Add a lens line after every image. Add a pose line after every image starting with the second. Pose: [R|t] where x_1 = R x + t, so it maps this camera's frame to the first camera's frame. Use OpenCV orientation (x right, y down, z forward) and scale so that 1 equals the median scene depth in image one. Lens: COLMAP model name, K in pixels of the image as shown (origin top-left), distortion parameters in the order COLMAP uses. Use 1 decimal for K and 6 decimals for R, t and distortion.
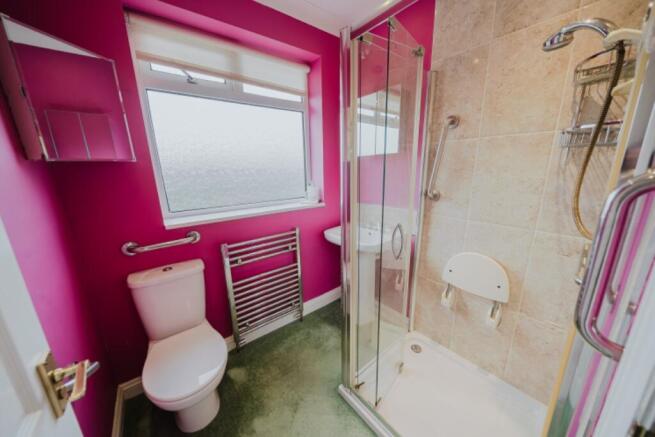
lens RADIAL K [[225.2, 0, 330.0], [0, 225.2, 220.2], [0, 0, 1]] dist [-0.000229, -0.000131]
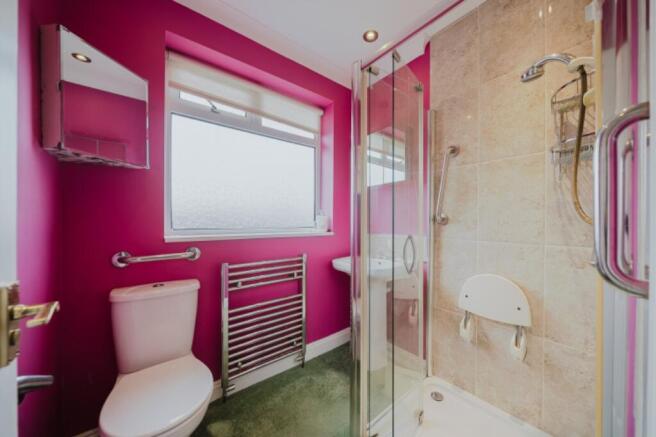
lens RADIAL K [[231.3, 0, 346.2], [0, 231.3, 222.2], [0, 0, 1]] dist [-0.000418, -0.000064]
pose [[0.999130, 0.021477, 0.035740, -0.006950], [-0.012581, 0.972477, -0.232659, 0.149288], [-0.039753, 0.232007, 0.971901, 0.009685]]
